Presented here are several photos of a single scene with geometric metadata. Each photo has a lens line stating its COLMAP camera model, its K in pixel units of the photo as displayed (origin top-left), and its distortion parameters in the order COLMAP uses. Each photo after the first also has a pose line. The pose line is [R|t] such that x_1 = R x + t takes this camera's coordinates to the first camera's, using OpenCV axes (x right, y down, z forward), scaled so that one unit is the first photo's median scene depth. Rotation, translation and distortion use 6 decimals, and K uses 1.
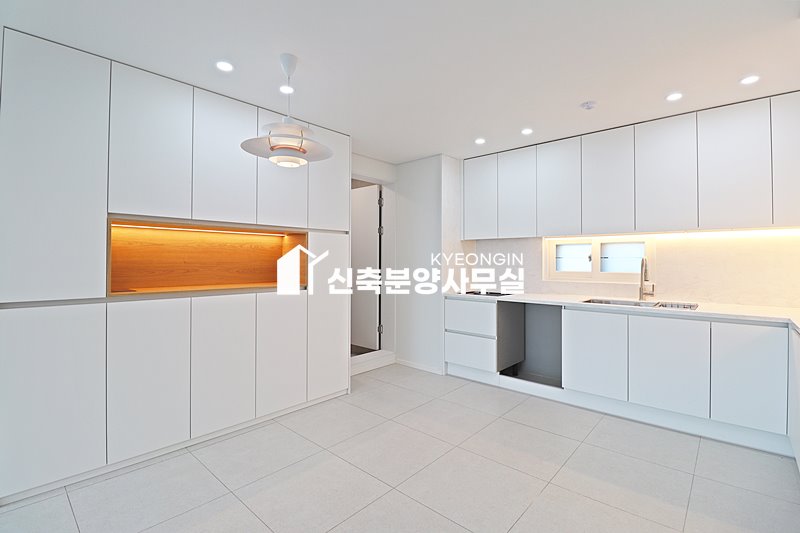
lens RADIAL K [[353.6, 0, 401.4], [0, 353.6, 255.1], [0, 0, 1]] dist [-0.001130, -0.000184]
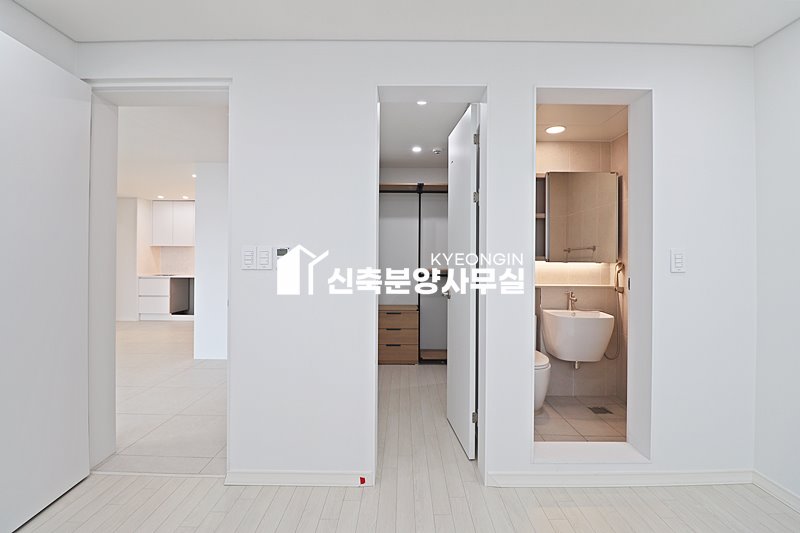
lens RADIAL K [[374.4, 0, 400.6], [0, 374.4, 259.4], [0, 0, 1]] dist [-0.002126, -0.000667]
pose [[0.762285, 0.004147, 0.647229, -0.094219], [-0.006280, 0.999980, 0.000990, 0.015278], [-0.647211, -0.004819, 0.762295, -1.321198]]
